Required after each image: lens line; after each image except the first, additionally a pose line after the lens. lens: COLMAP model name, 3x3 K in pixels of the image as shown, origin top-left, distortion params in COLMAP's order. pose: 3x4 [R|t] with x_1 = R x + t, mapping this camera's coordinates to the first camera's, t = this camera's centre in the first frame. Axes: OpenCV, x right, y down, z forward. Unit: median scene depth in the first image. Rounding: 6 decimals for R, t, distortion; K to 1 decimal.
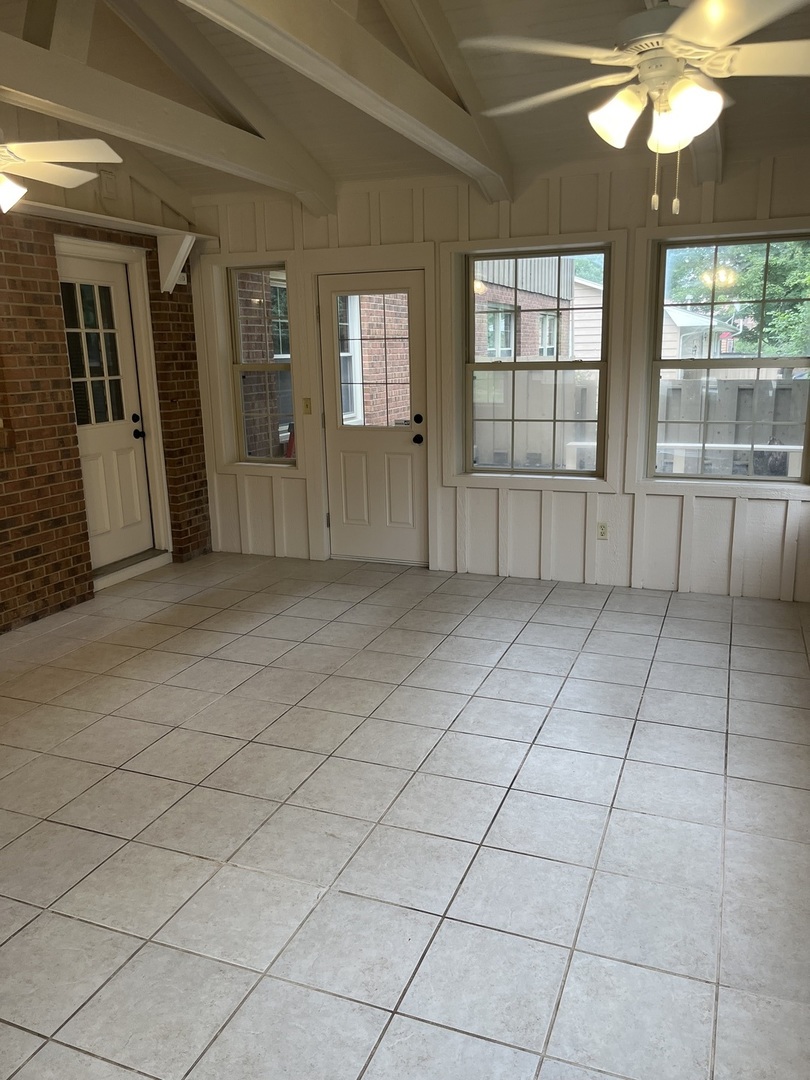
lens RADIAL K [[818.1, 0, 416.4], [0, 818.1, 532.4], [0, 0, 1]] dist [0.049231, -0.026140]
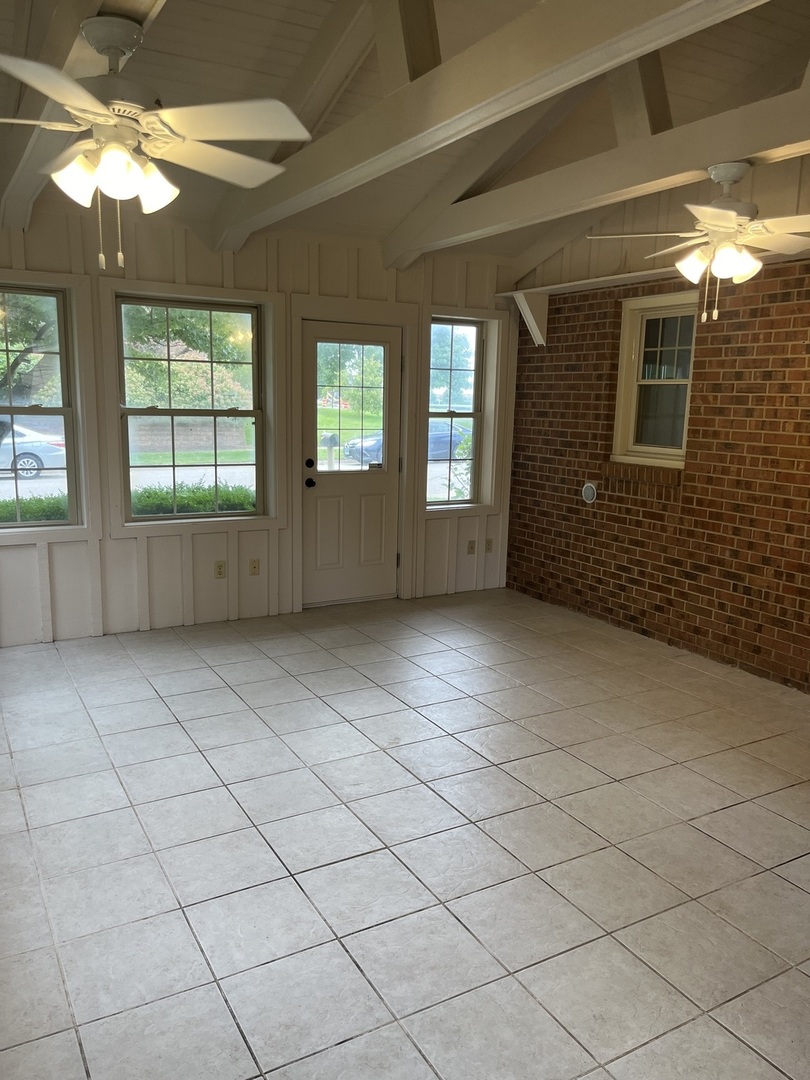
lens RADIAL K [[818.1, 0, 398.3], [0, 818.1, 545.5], [0, 0, 1]] dist [0.049231, -0.026140]
pose [[-0.631111, 0.148747, -0.761297, 0.634800], [-0.183706, 0.924860, 0.332996, -0.331115], [0.753625, 0.350012, -0.556363, 1.369124]]
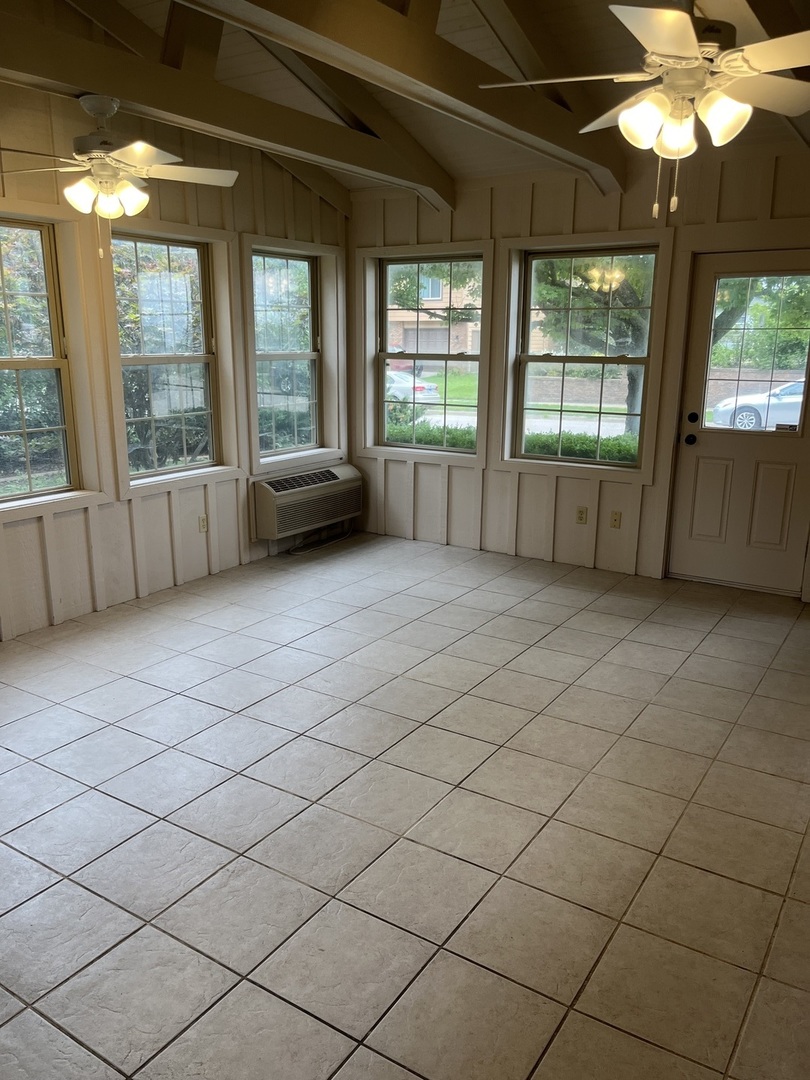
lens RADIAL K [[818.1, 0, 405.5], [0, 818.1, 544.5], [0, 0, 1]] dist [0.049231, -0.026140]
pose [[-0.977764, -0.033159, 0.207071, -0.444595], [0.064909, 0.891079, 0.449182, -0.401953], [-0.199411, 0.452635, -0.869113, 1.784811]]
